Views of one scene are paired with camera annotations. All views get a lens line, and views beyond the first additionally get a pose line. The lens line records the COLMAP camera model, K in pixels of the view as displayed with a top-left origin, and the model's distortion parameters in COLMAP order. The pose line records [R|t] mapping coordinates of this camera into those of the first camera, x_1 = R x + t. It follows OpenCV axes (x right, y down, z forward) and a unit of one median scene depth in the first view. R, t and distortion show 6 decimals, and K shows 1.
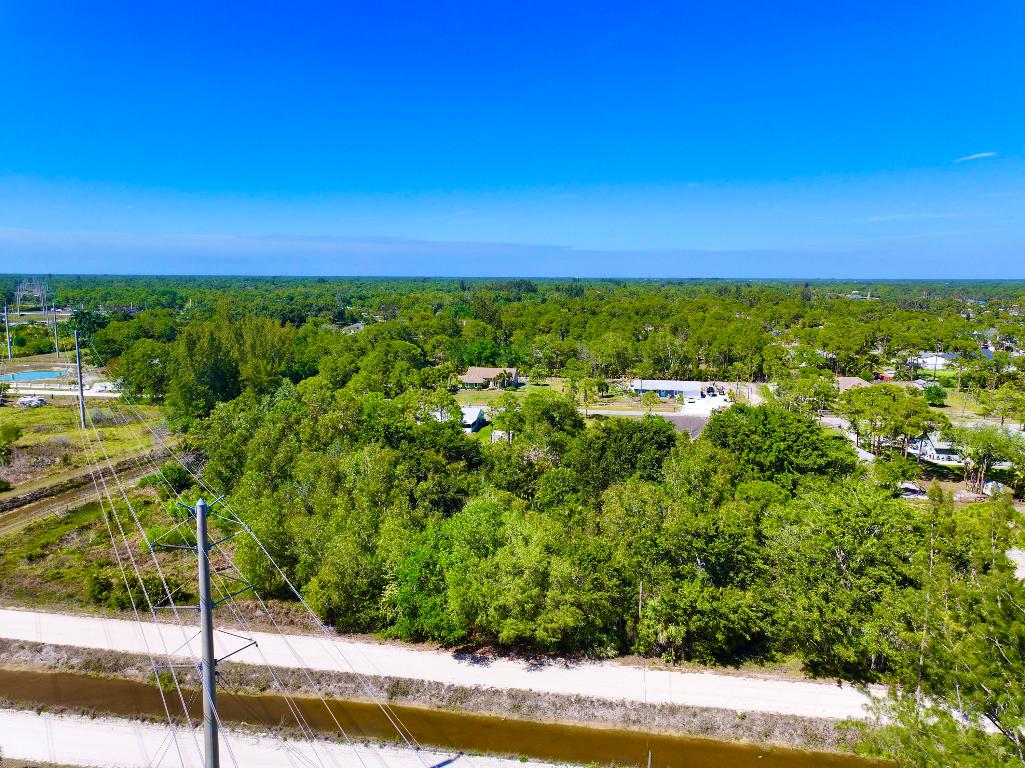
lens RADIAL K [[713.0, 0, 512.5], [0, 713.0, 384.0], [0, 0, 1]] dist [-0.004219, 0.017541]
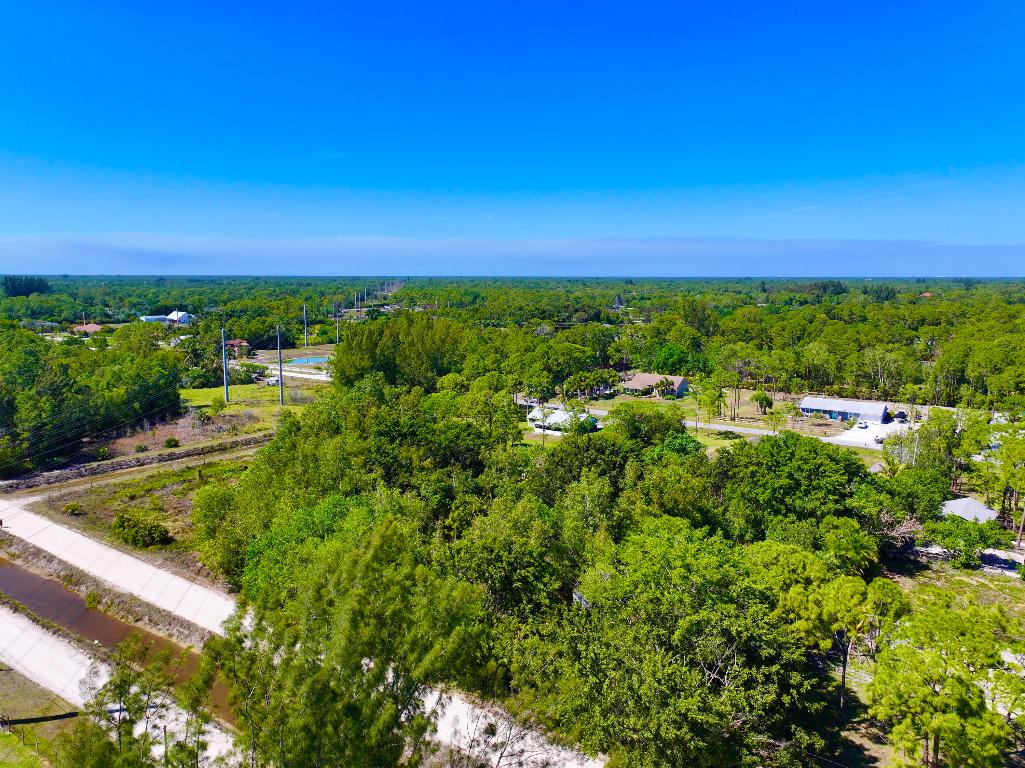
lens RADIAL K [[713.0, 0, 512.5], [0, 713.0, 384.0], [0, 0, 1]] dist [-0.004219, 0.017541]
pose [[0.899377, 0.059942, -0.433045, 0.219043], [-0.060302, 0.998097, 0.012917, -0.010906], [0.432995, 0.014496, 0.901280, 0.046984]]
